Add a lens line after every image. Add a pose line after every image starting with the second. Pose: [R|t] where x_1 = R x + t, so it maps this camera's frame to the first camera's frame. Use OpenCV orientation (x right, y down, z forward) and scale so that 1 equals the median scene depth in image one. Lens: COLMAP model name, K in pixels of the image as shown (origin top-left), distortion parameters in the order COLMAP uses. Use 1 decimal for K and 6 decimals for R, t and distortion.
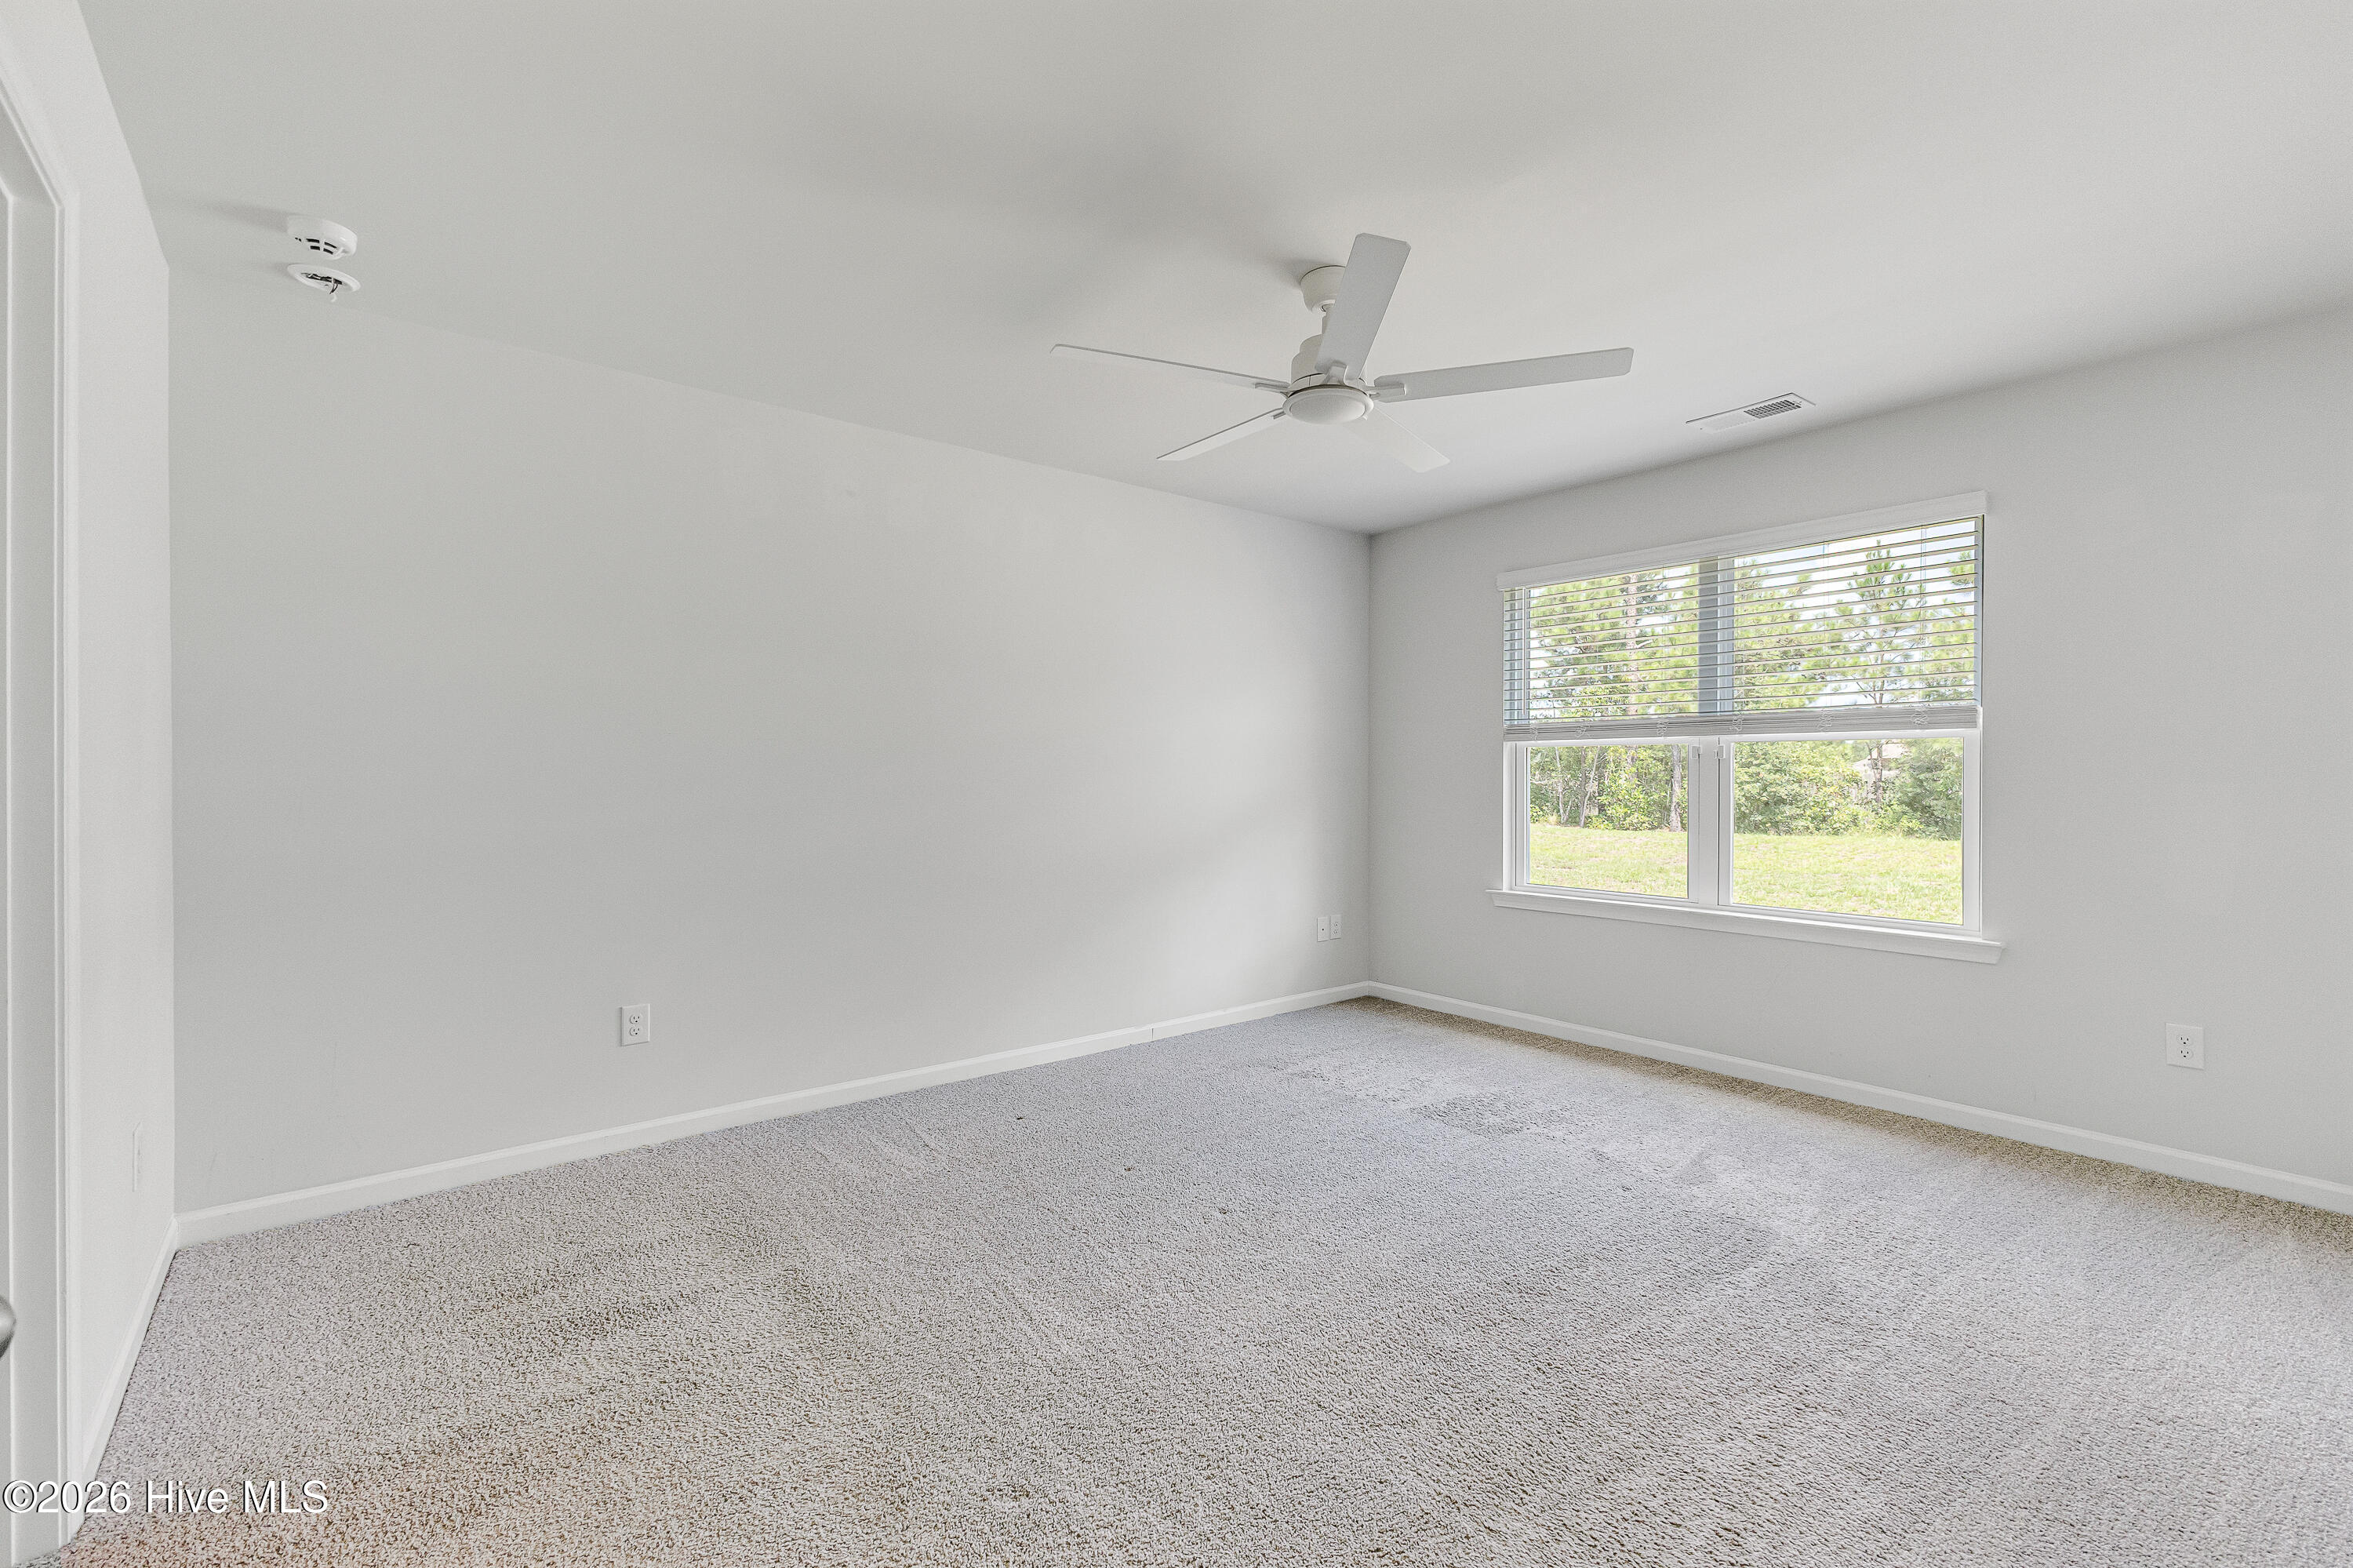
lens RADIAL K [[1022.9, 0, 1167.7], [0, 1022.9, 775.8], [0, 0, 1]] dist [0.010841, -0.000062]
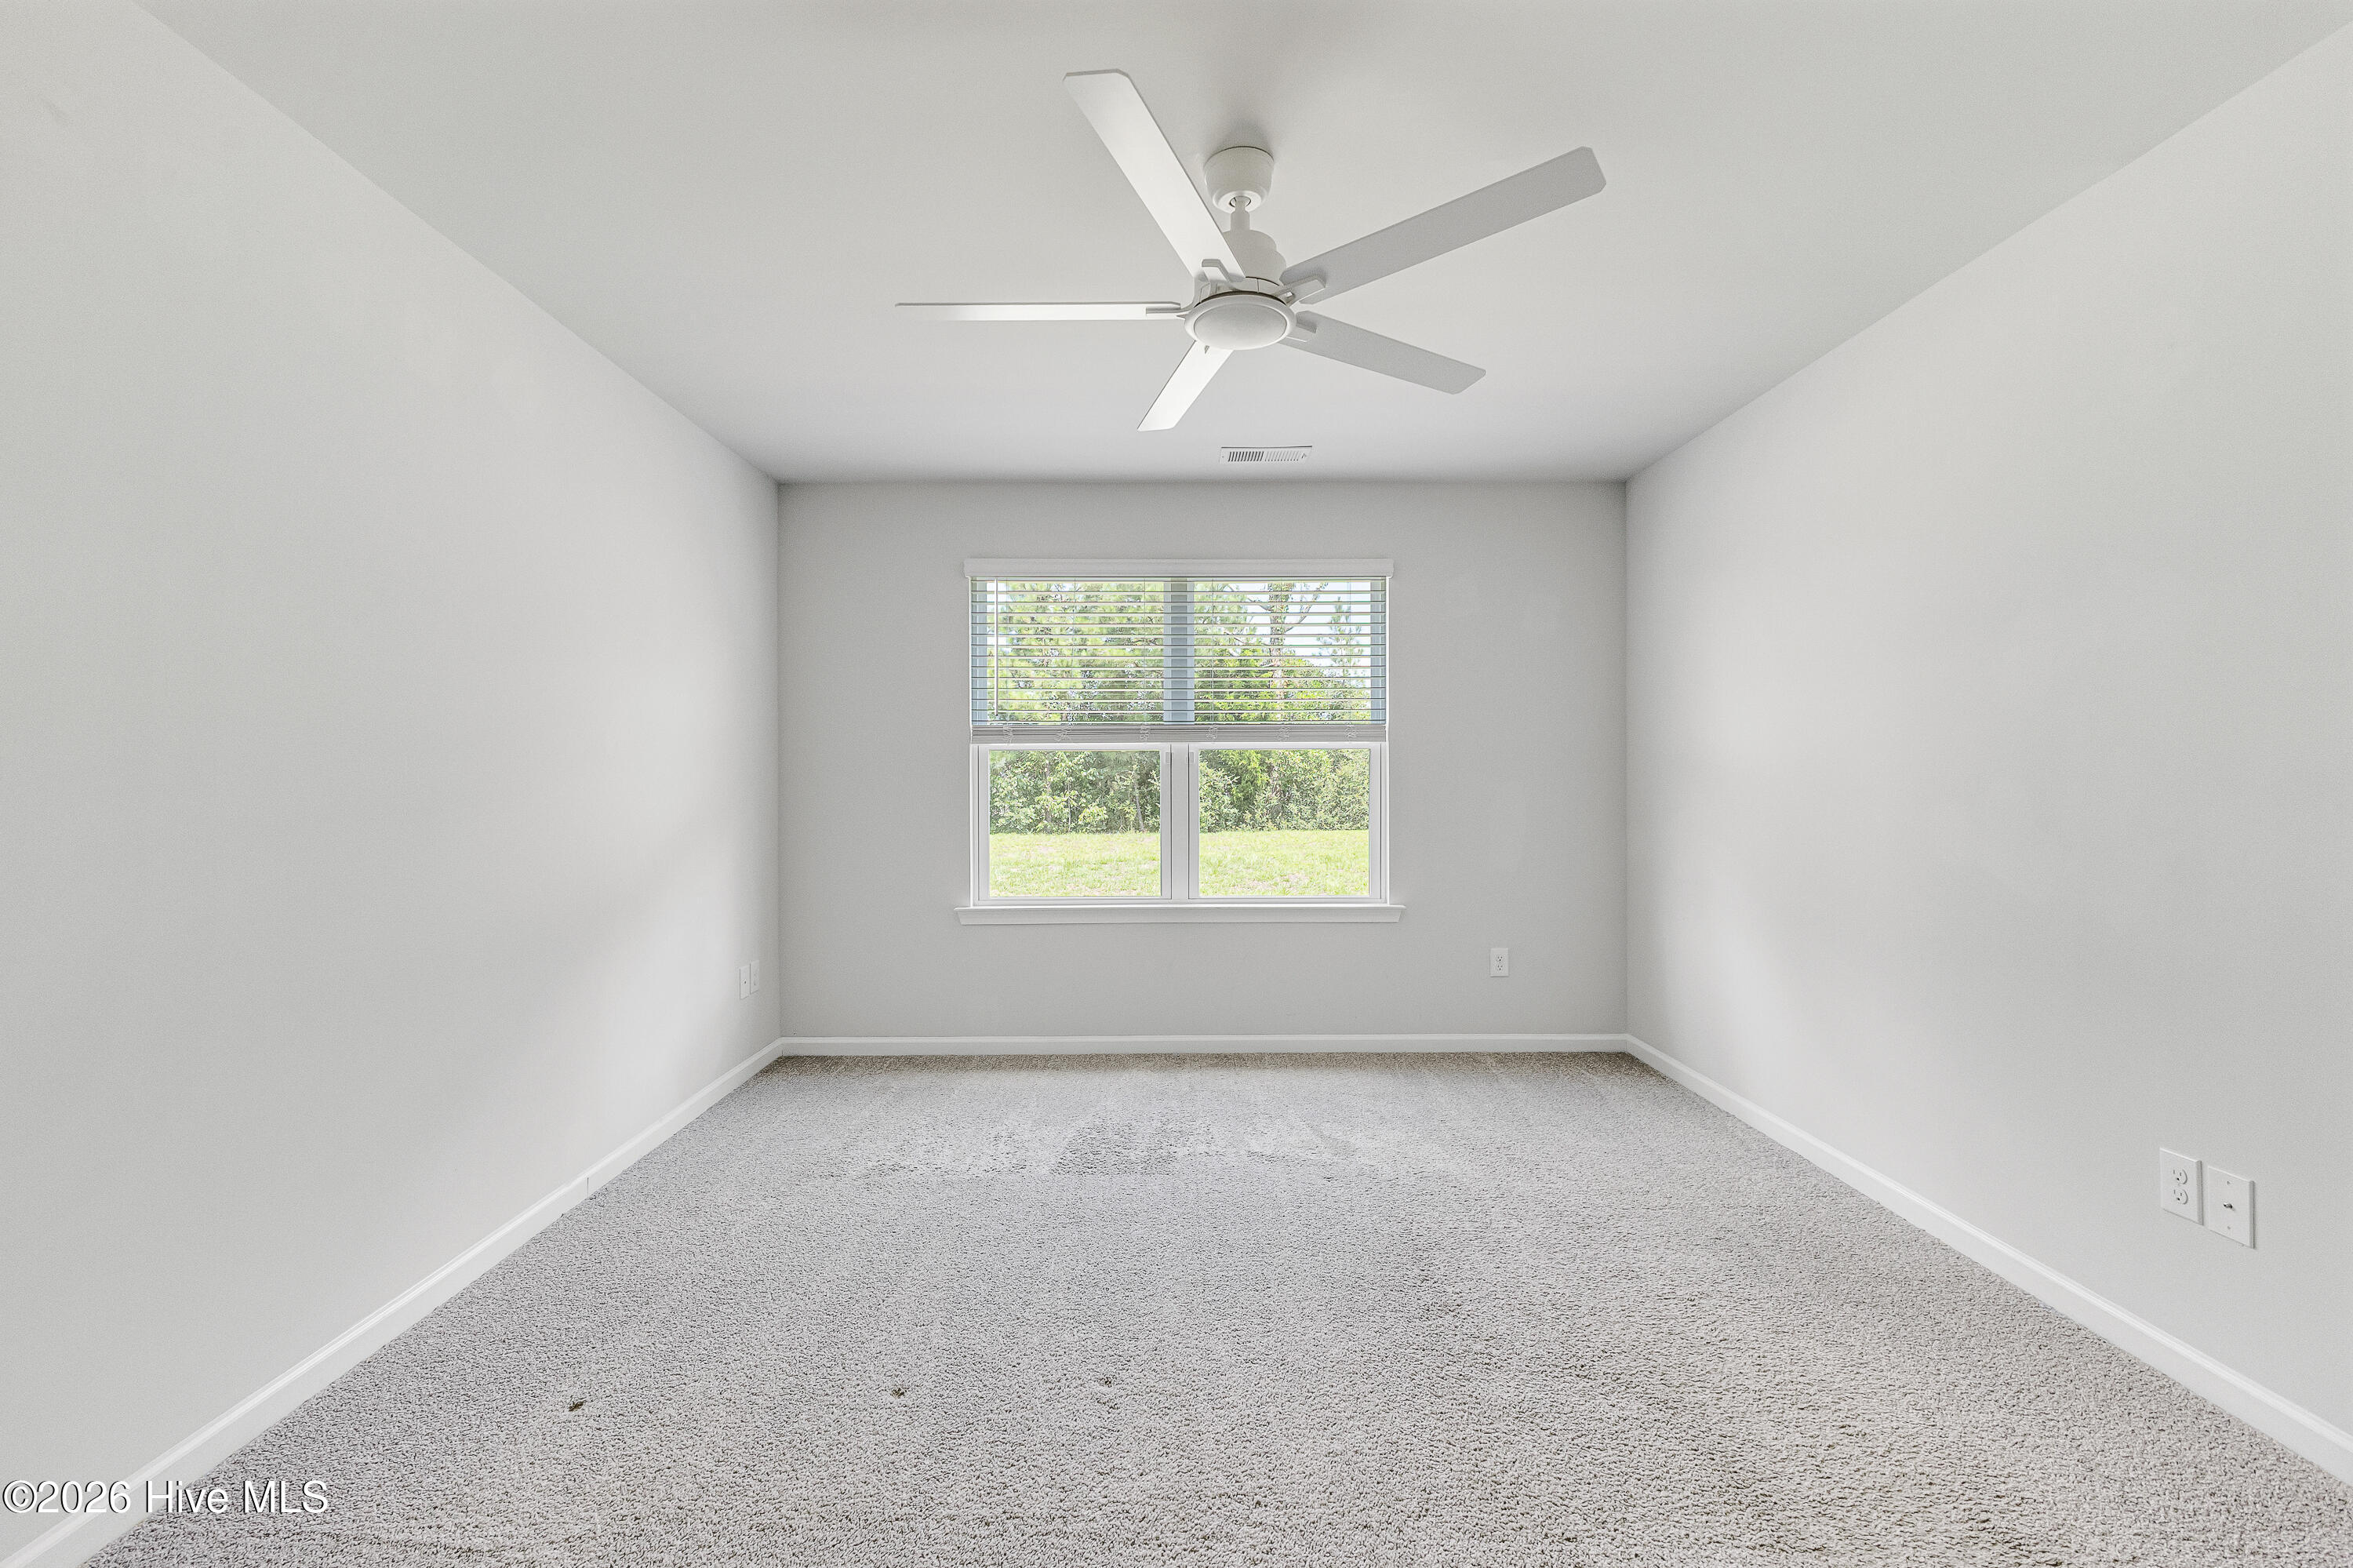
lens RADIAL K [[1022.9, 0, 1167.7], [0, 1022.9, 775.8], [0, 0, 1]] dist [0.010841, -0.000062]
pose [[0.614229, 0.000638, 0.789127, -0.360984], [0.005909, 0.999968, -0.005407, 0.001703], [-0.789106, 0.007984, 0.614206, 0.381901]]
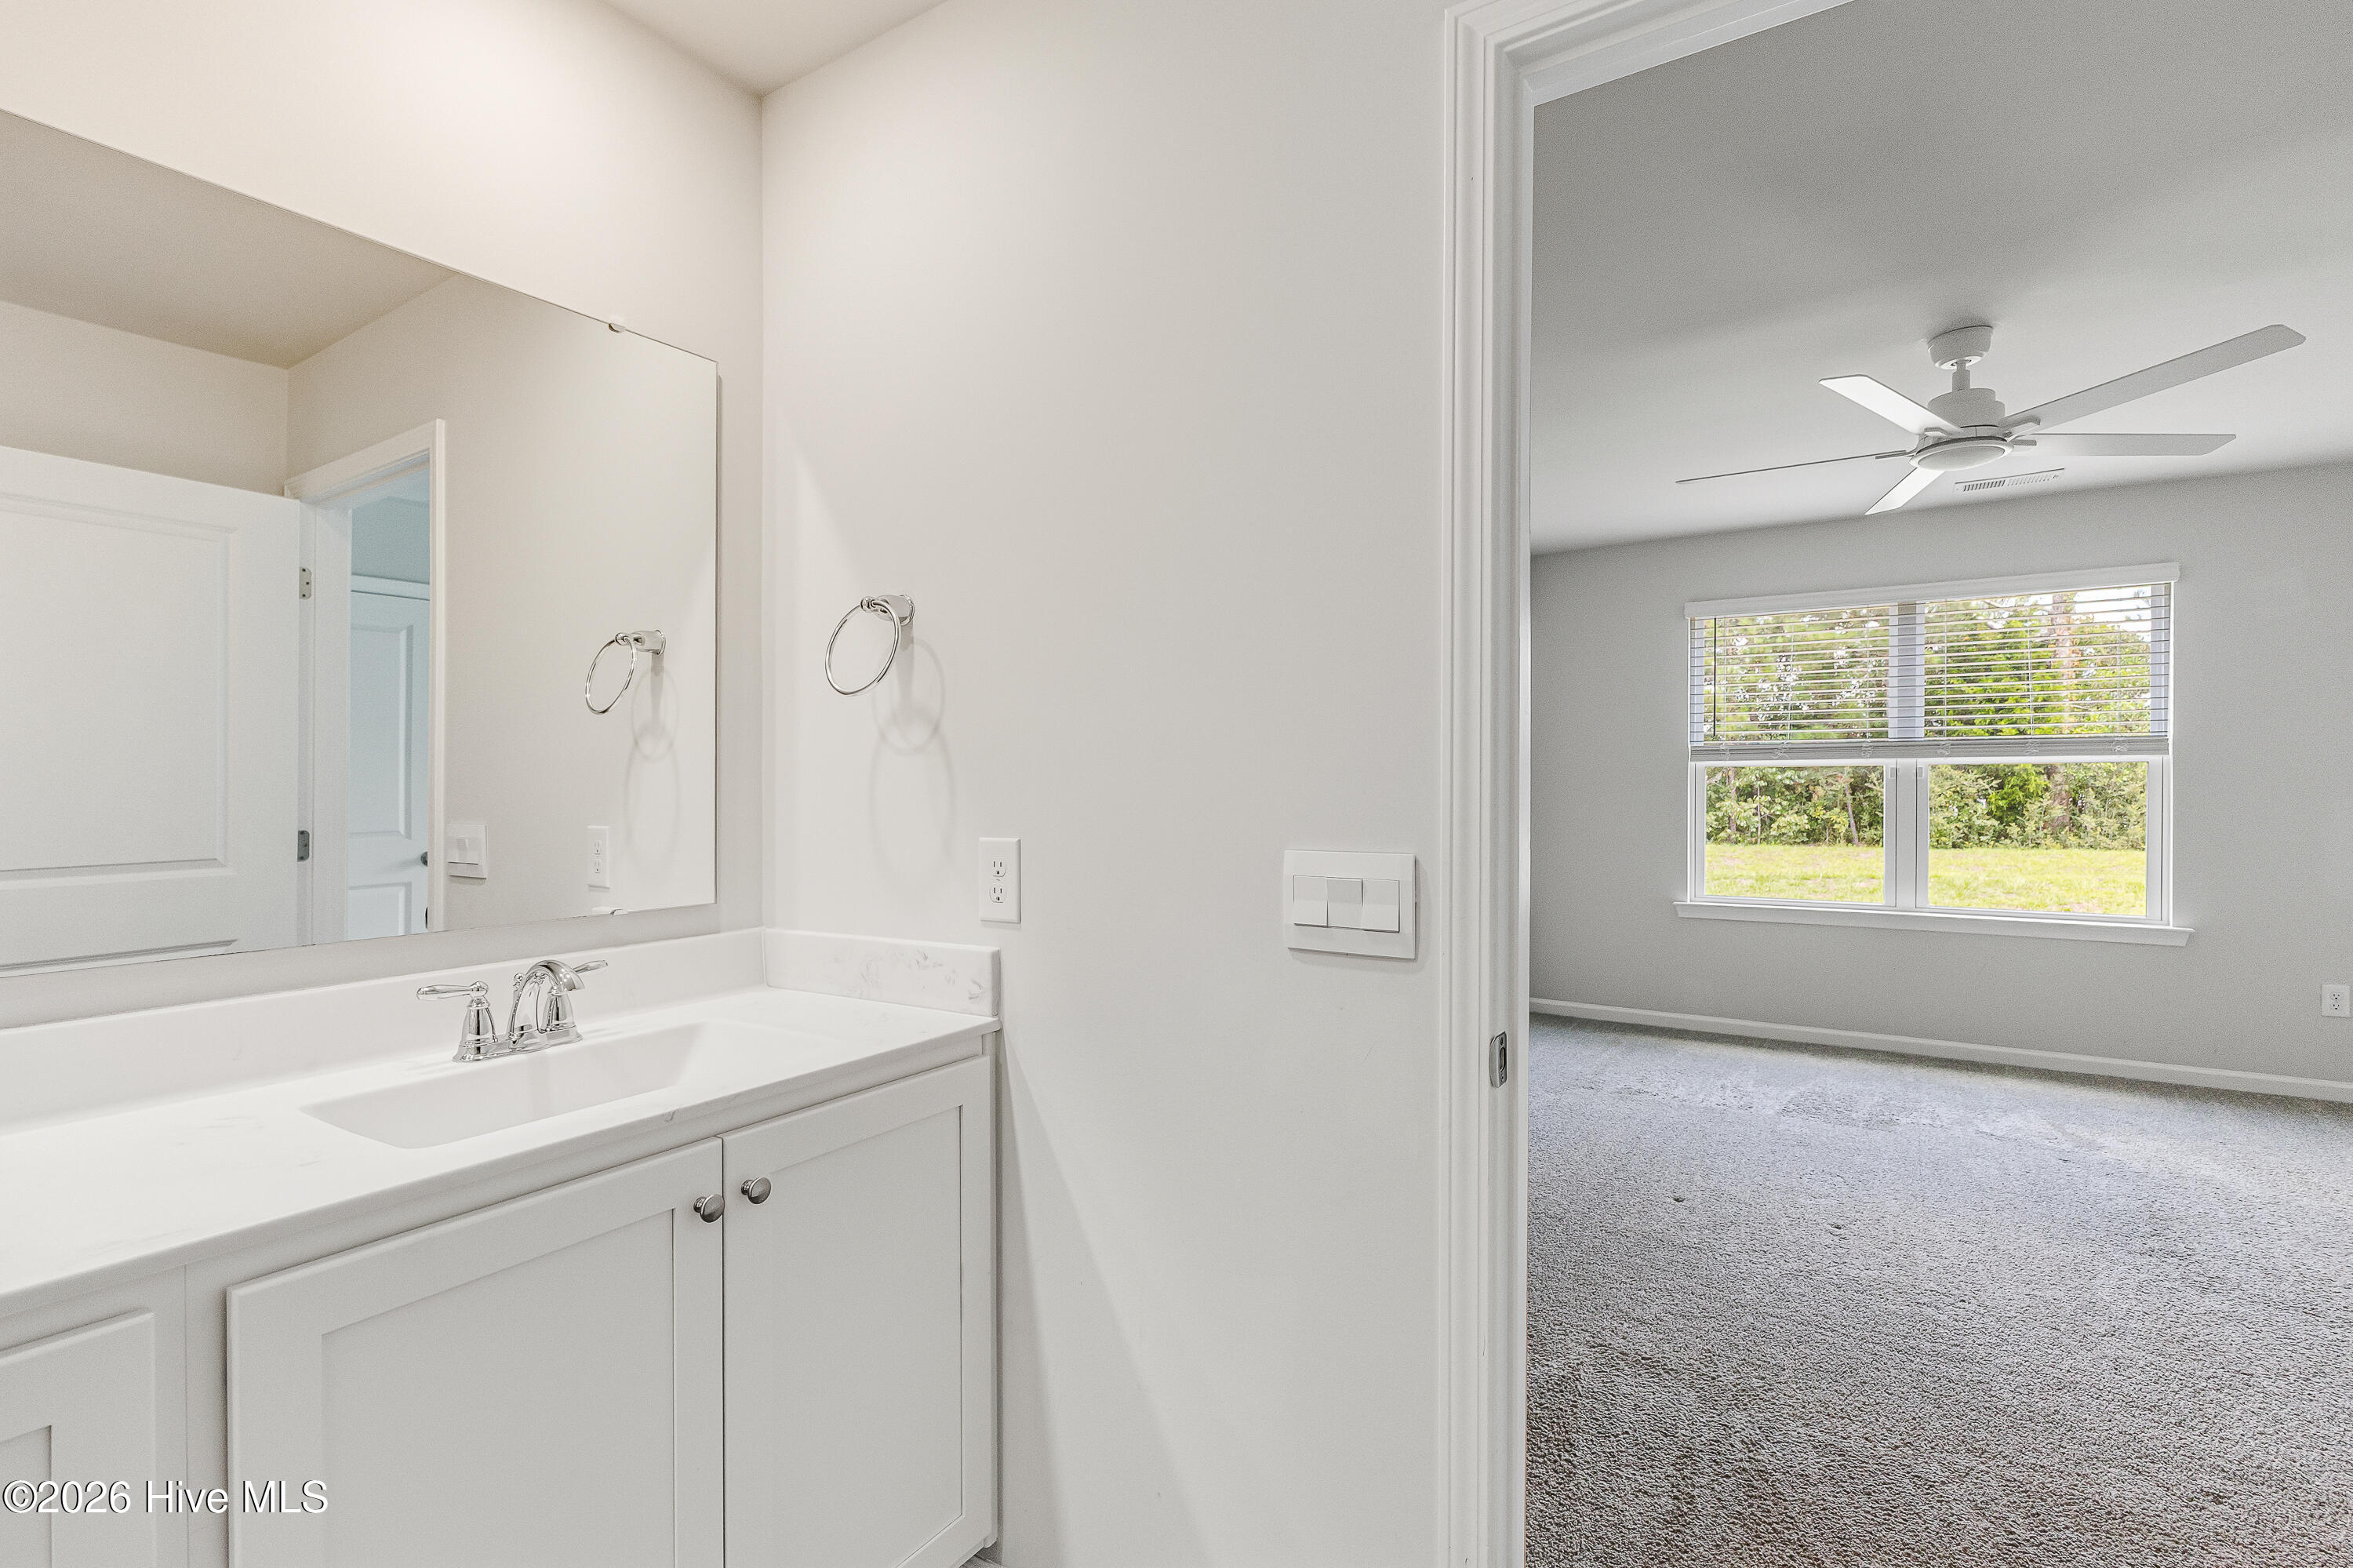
lens RADIAL K [[1081.1, 0, 1166.3], [0, 1081.1, 793.3], [0, 0, 1]] dist [0.000940, -0.004460]
pose [[0.950071, -0.006348, 0.311969, -0.673586], [0.004638, 0.999970, 0.006223, -0.012659], [-0.311999, -0.004465, 0.950072, 0.137879]]
